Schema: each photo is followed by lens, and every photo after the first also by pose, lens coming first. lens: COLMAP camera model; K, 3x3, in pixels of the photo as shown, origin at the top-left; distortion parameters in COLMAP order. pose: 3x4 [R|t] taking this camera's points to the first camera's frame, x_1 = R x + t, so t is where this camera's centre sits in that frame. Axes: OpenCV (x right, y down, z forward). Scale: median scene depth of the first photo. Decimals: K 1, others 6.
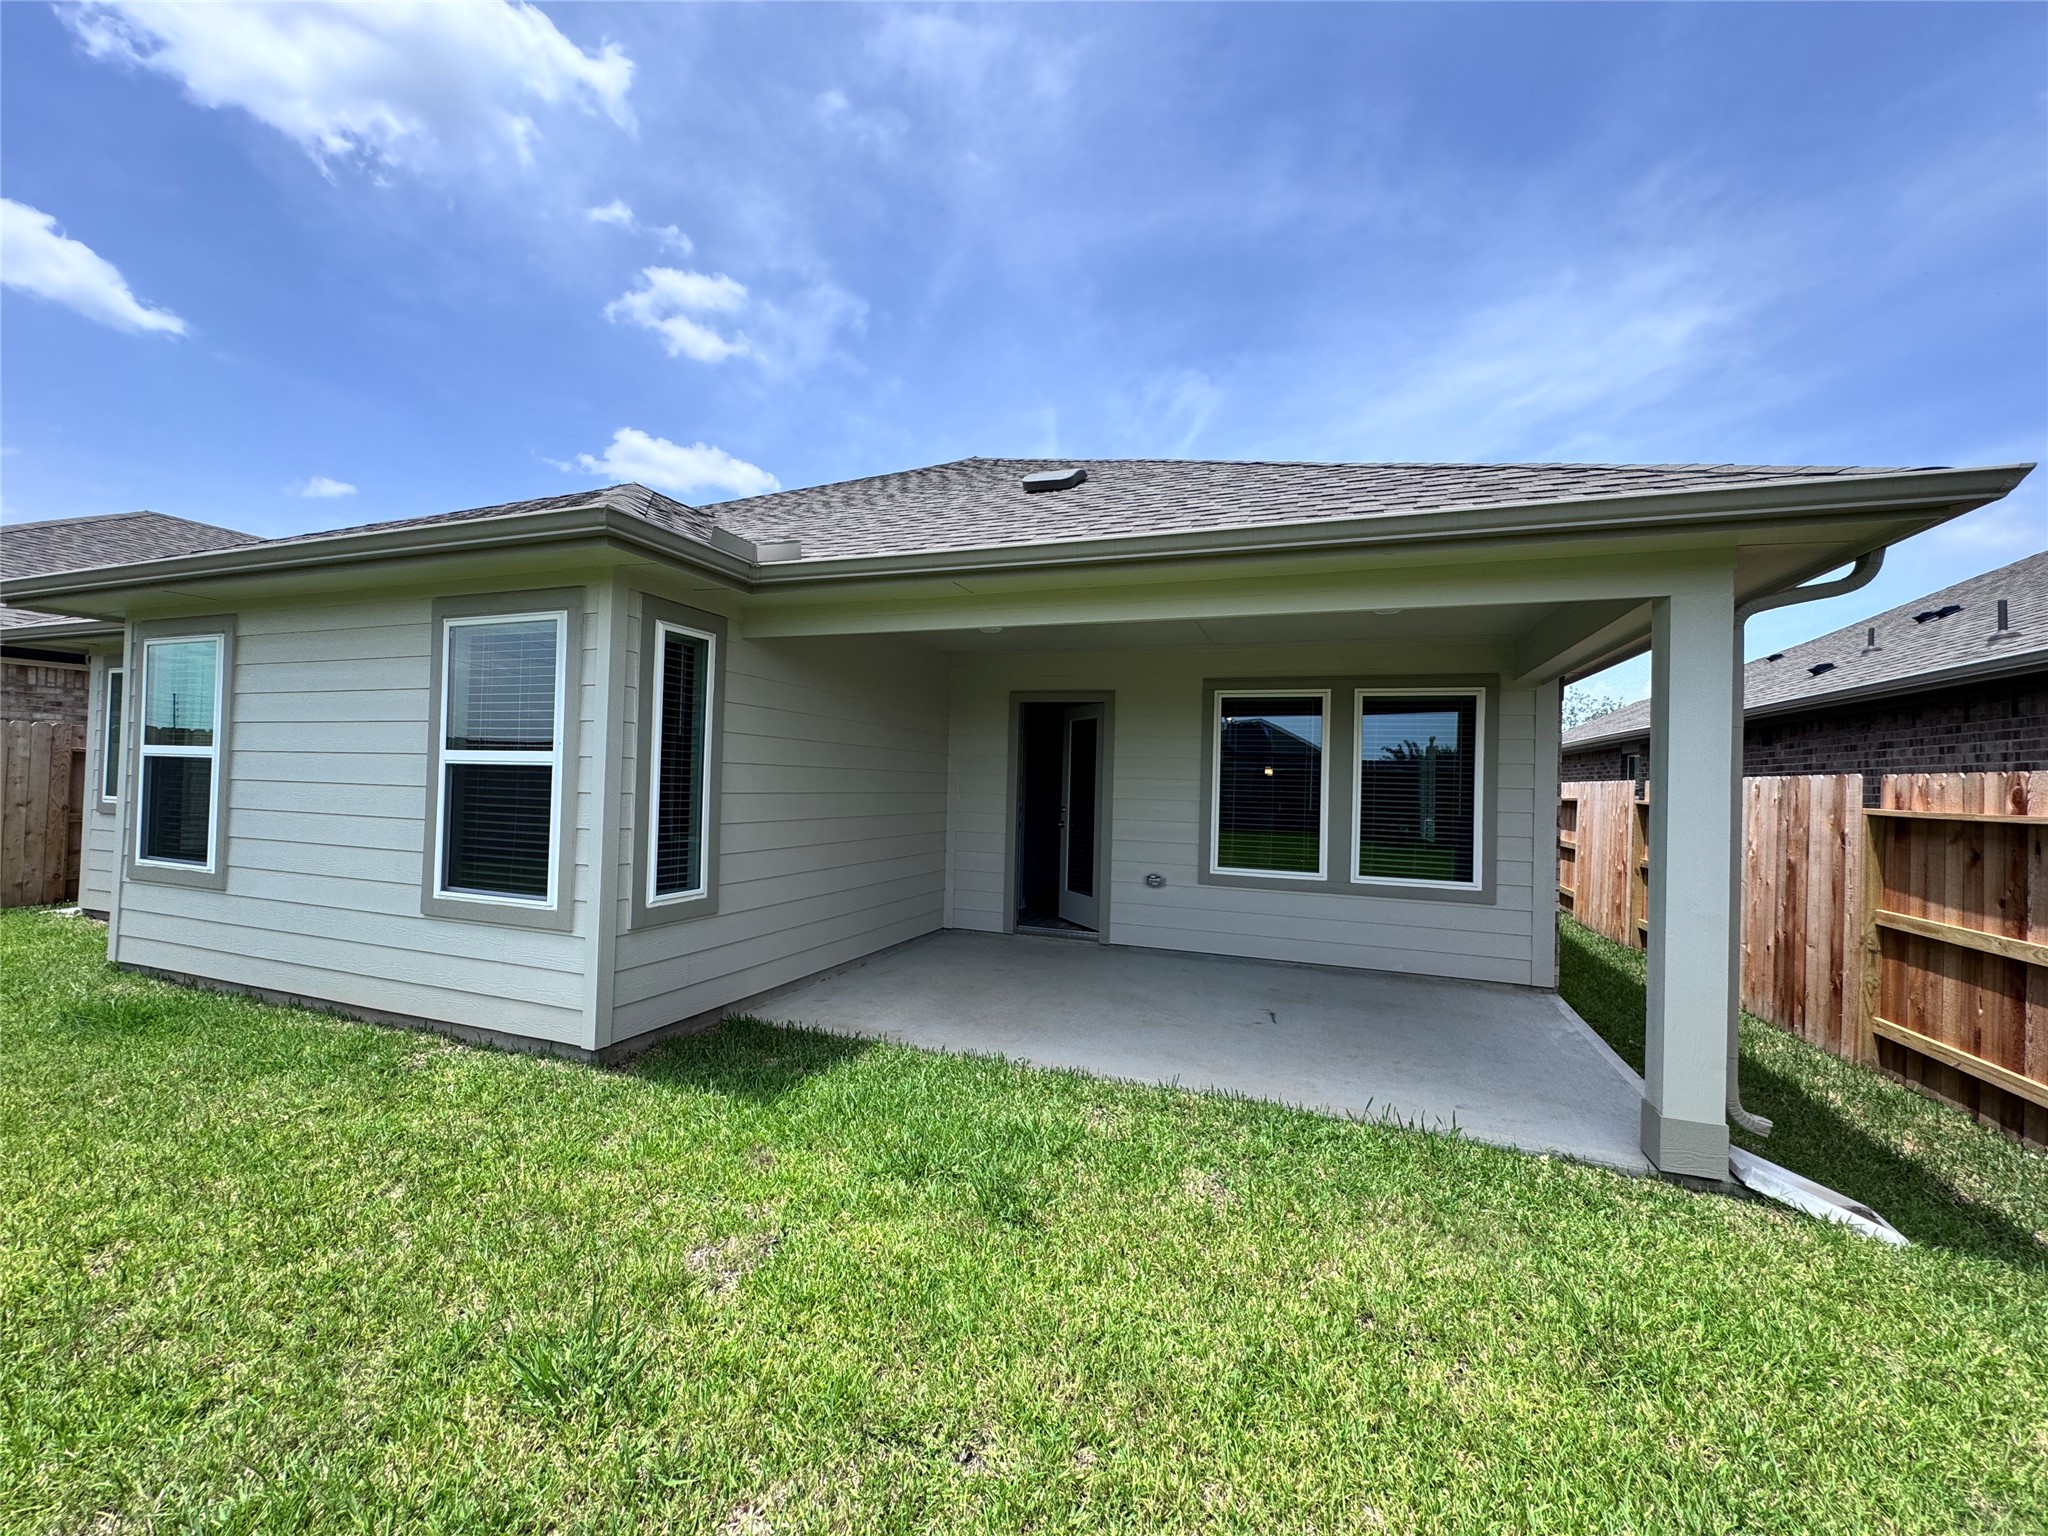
lens RADIAL K [[819.5, 0, 1021.0], [0, 819.5, 770.1], [0, 0, 1]] dist [0.002146, 0.000173]
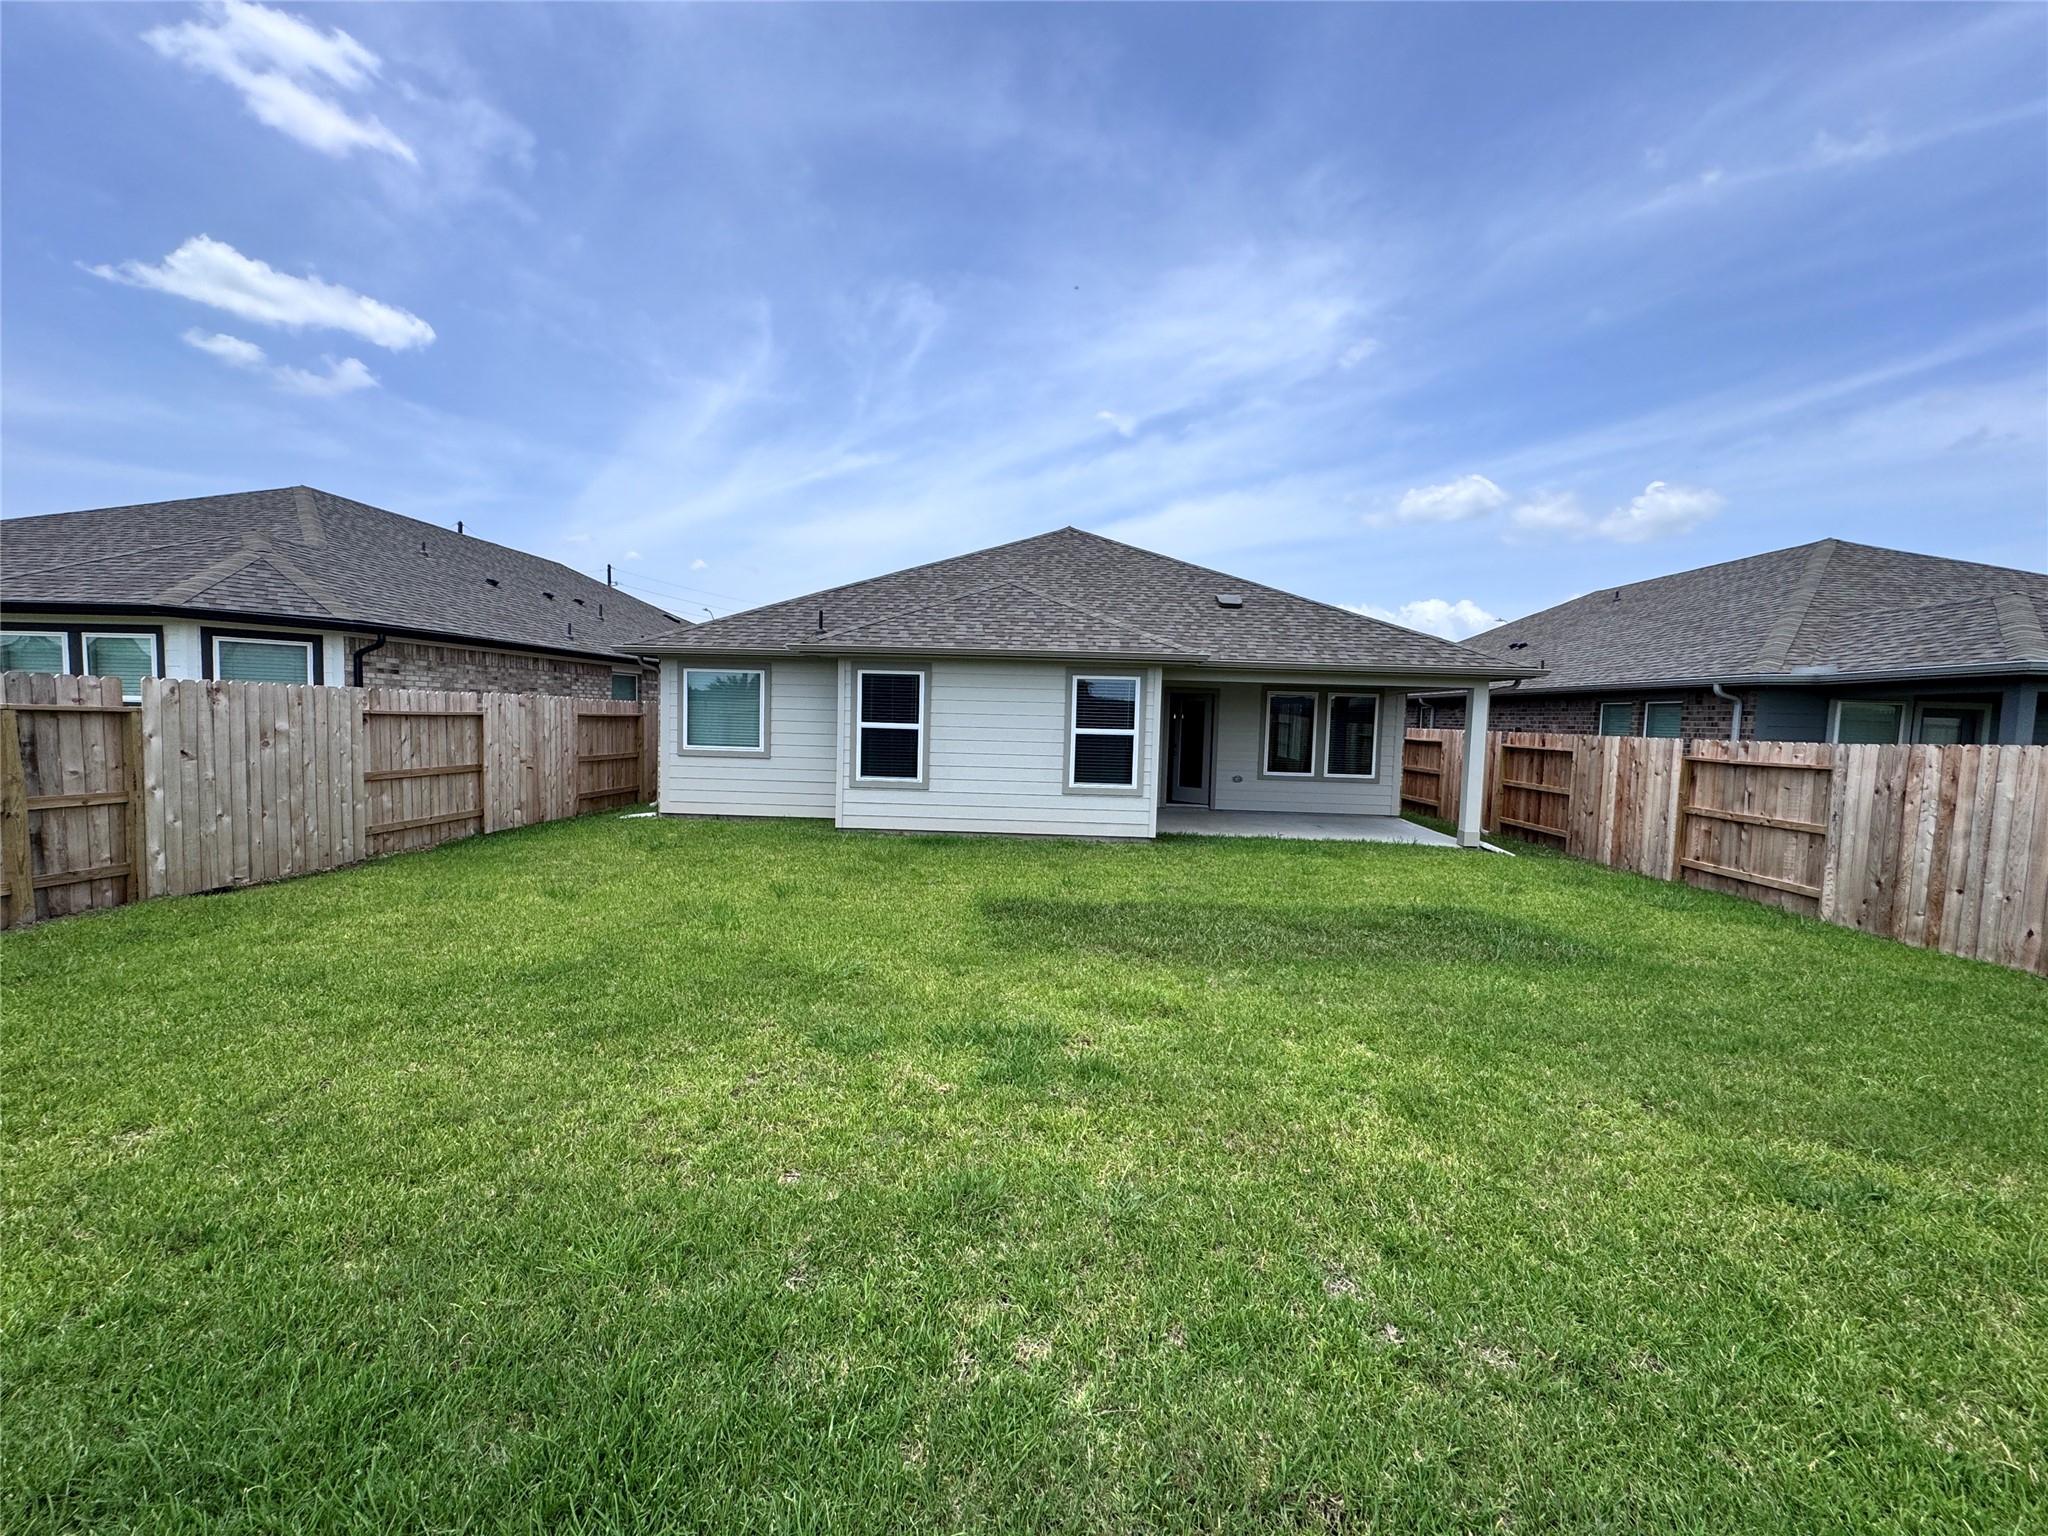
lens RADIAL K [[818.2, 0, 1023.4], [0, 818.2, 766.8], [0, 0, 1]] dist [-0.002300, 0.000541]
pose [[0.949069, -0.020960, 0.314369, -1.610088], [-0.005921, 0.996422, 0.084311, -0.114905], [-0.315011, -0.081879, 0.945549, -1.300373]]
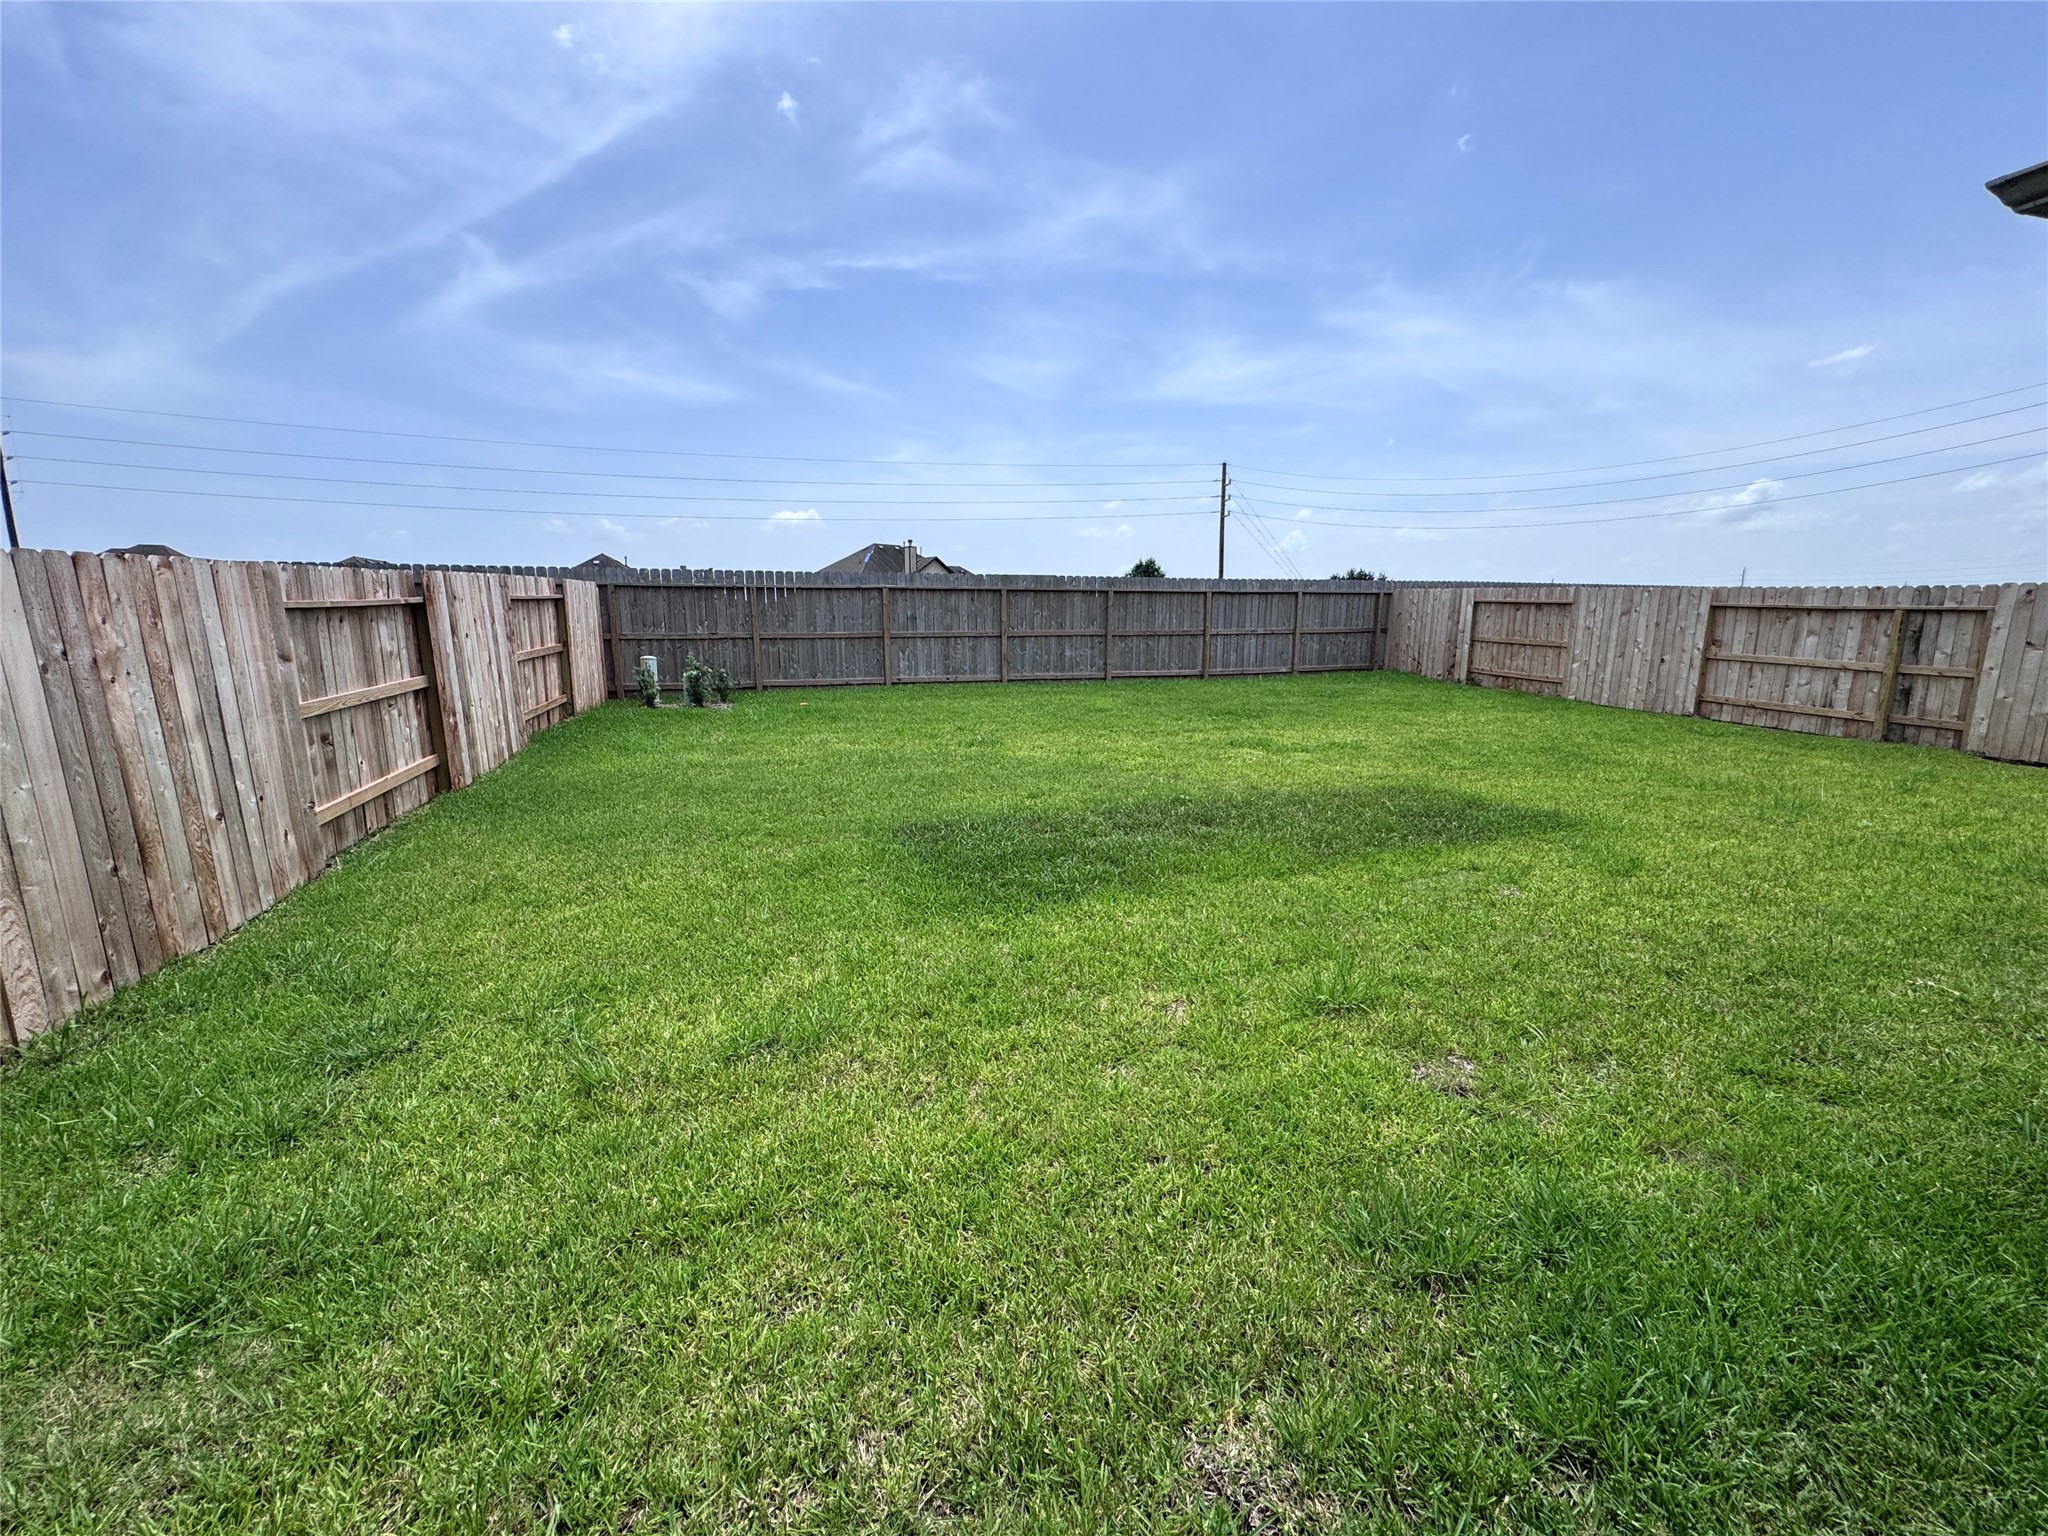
lens RADIAL K [[818.2, 0, 1023.4], [0, 818.2, 766.8], [0, 0, 1]] dist [-0.002300, 0.000541]
pose [[-0.804157, 0.077389, -0.589358, 0.376826], [-0.017416, 0.987996, 0.153498, 0.031236], [0.594162, 0.133700, -0.793156, 0.819233]]
